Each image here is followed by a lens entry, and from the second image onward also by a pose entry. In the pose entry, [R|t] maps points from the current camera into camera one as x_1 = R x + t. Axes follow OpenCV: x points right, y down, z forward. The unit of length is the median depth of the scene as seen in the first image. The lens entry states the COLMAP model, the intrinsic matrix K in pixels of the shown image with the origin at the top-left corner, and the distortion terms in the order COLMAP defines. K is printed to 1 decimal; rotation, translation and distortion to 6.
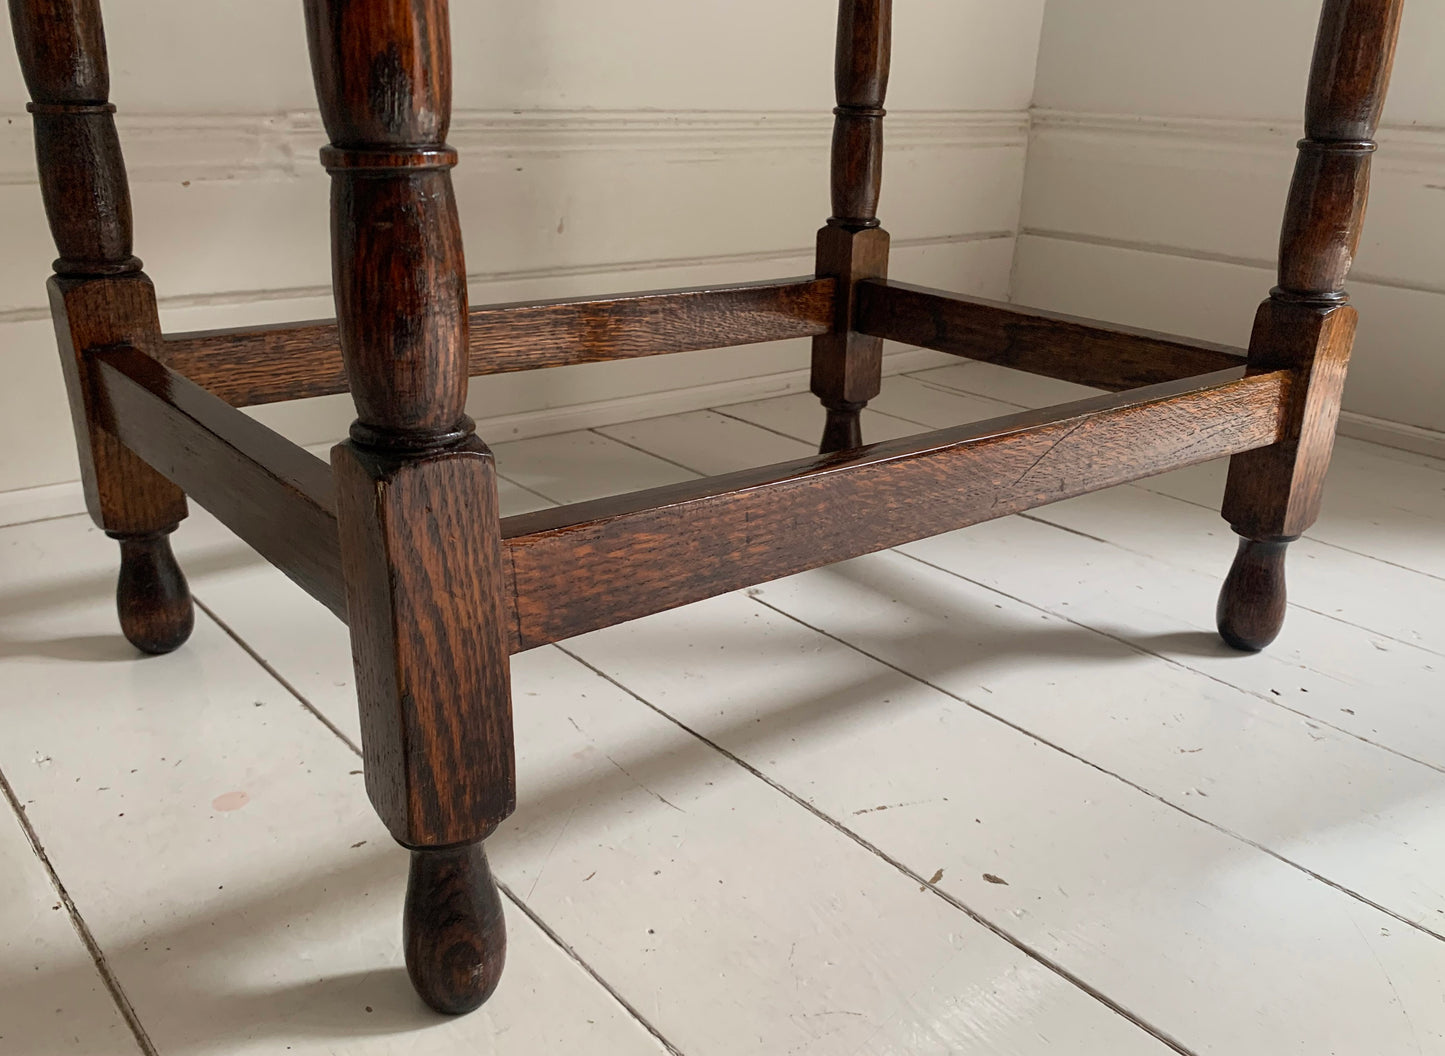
lens RADIAL K [[1269.5, 0, 764.8], [0, 1269.5, 573.9], [0, 0, 1]] dist [0.098420, -0.177609]
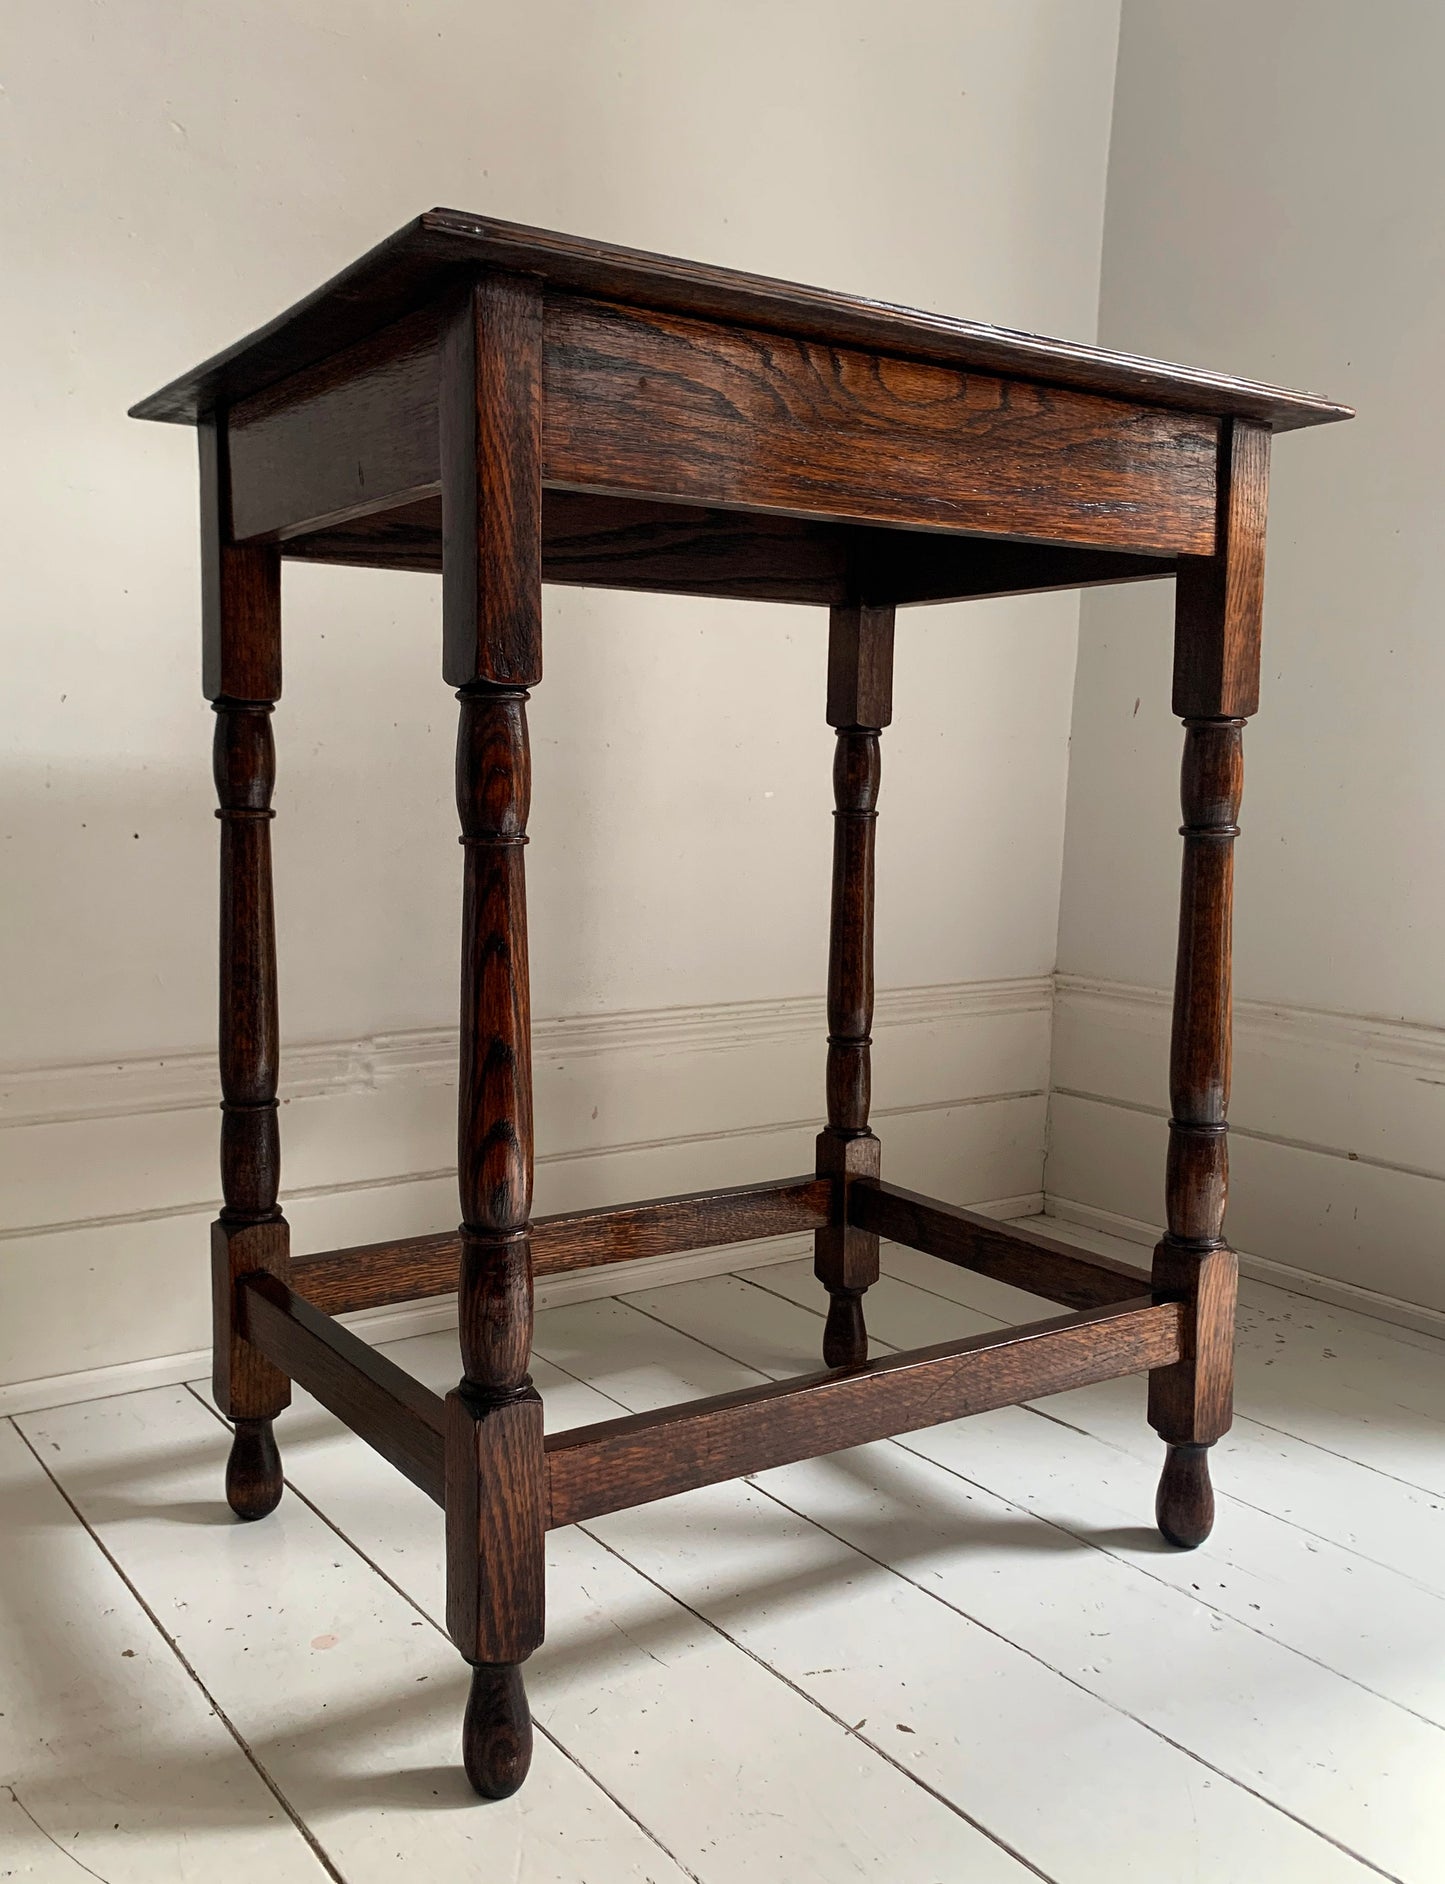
lens RADIAL K [[1675.6, 0, 676.3], [0, 1675.6, 926.2], [0, 0, 1]] dist [0.114242, -0.256229]
pose [[0.994214, -0.006503, -0.107218, 0.108229], [-0.023416, 0.961039, -0.275418, -0.047301], [0.104832, 0.276335, 0.955327, -0.679393]]
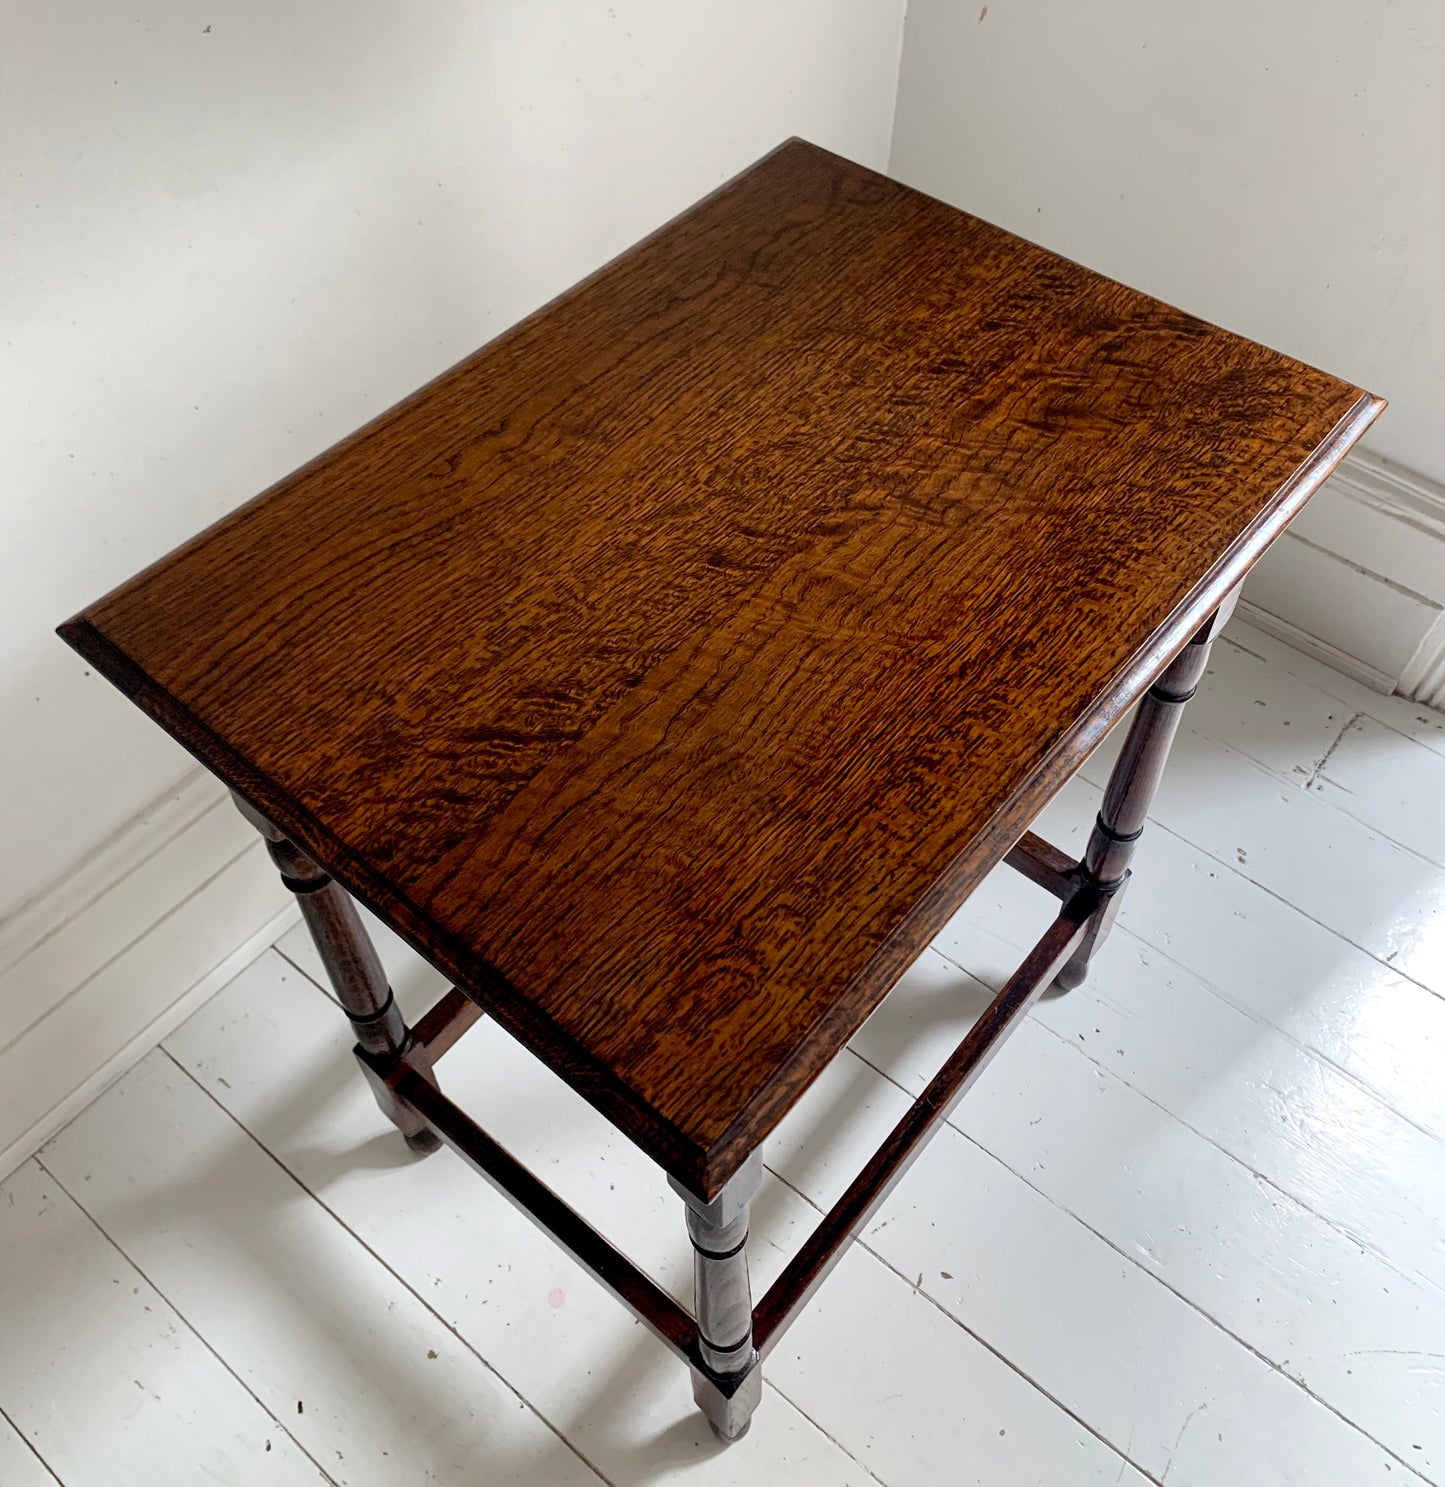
lens RADIAL K [[1472.9, 0, 728.2], [0, 1472.9, 637.4], [0, 0, 1]] dist [0.180436, -0.452992]
pose [[0.982827, -0.162235, 0.087929, -0.164843], [0.099878, 0.868352, 0.485787, -1.448735], [-0.155165, -0.468662, 0.869644, -0.438471]]
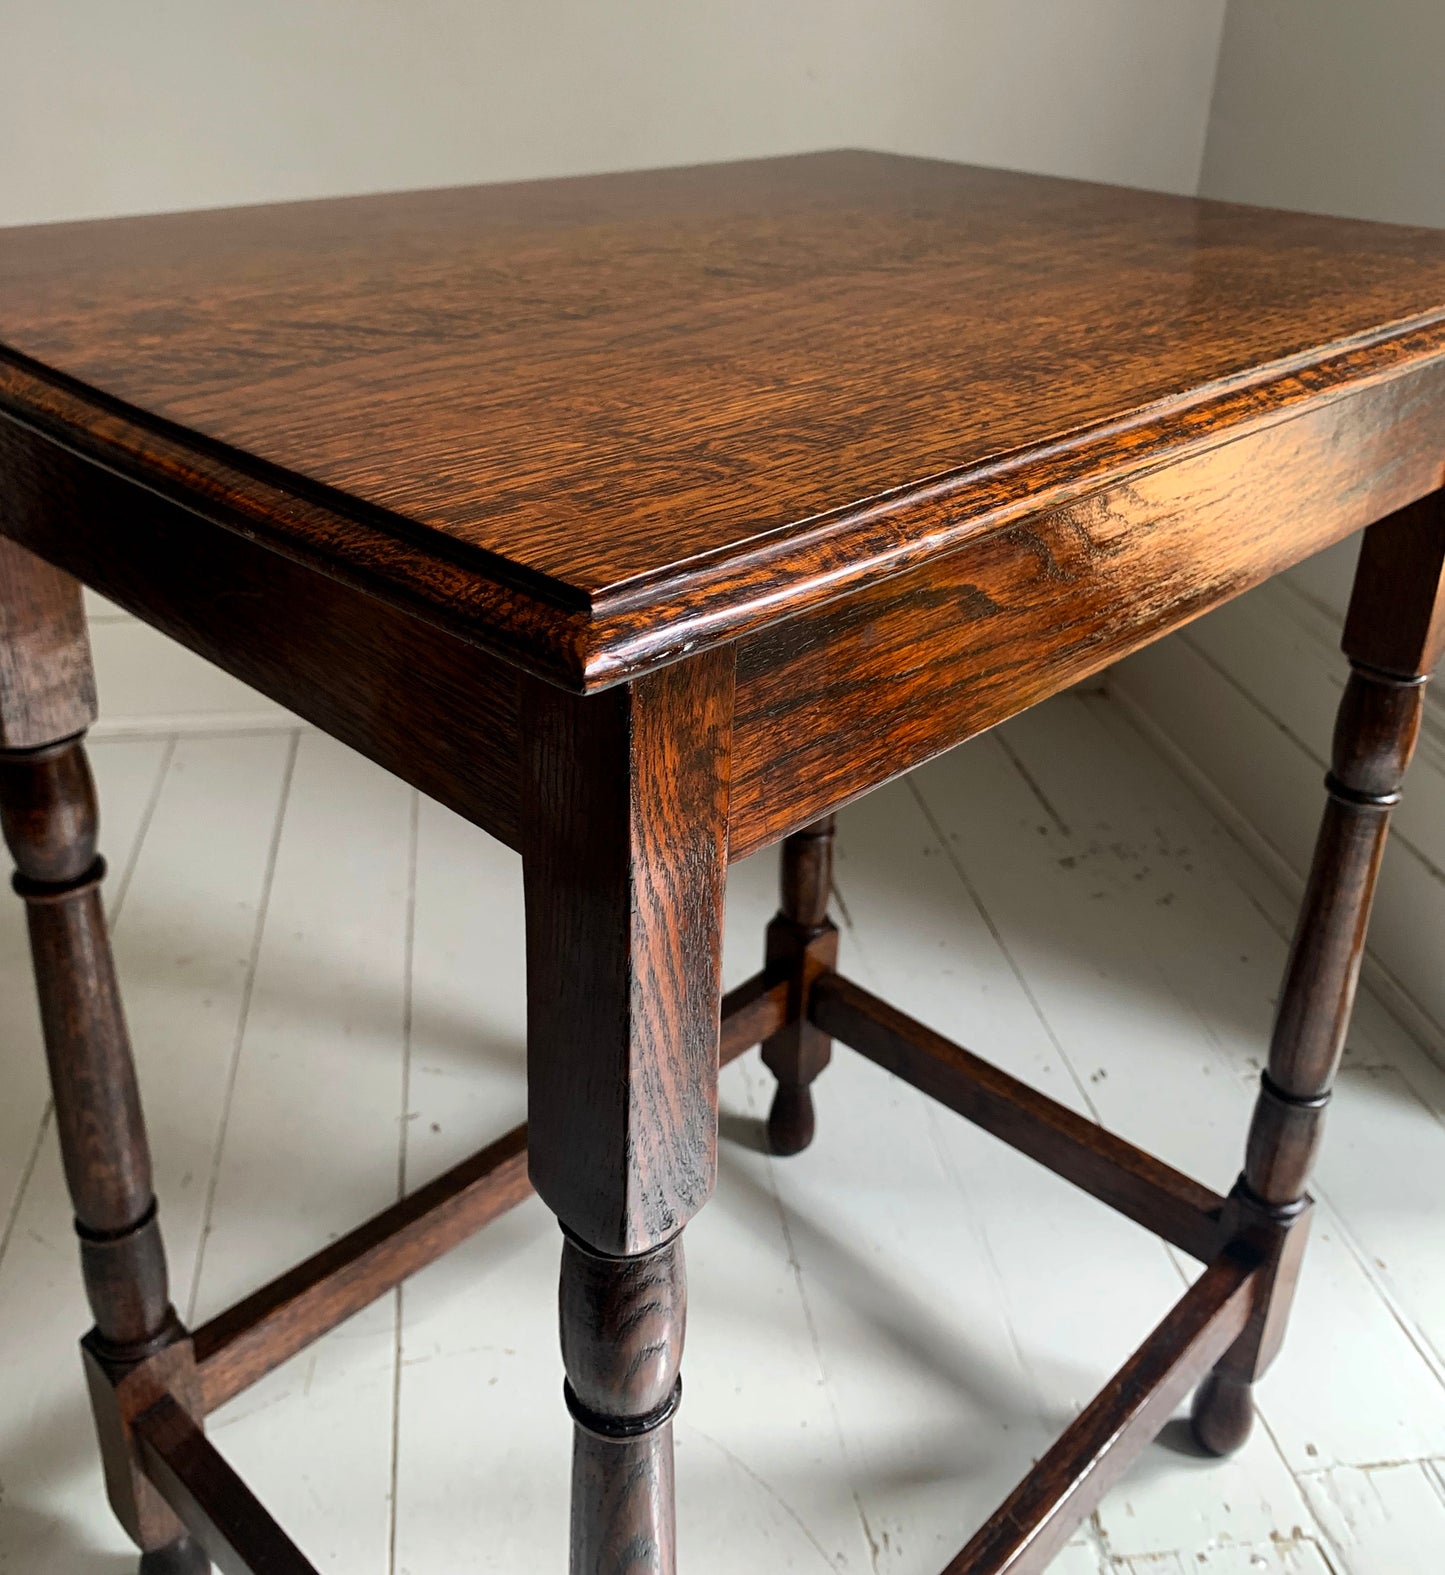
lens RADIAL K [[1564.3, 0, 719.0], [0, 1564.3, 634.9], [0, 0, 1]] dist [0.040316, -0.033360]
pose [[0.992834, -0.045751, 0.110395, -0.162599], [0.040422, 0.997929, 0.050038, -0.771298], [-0.112456, -0.045217, 0.992627, -0.241127]]
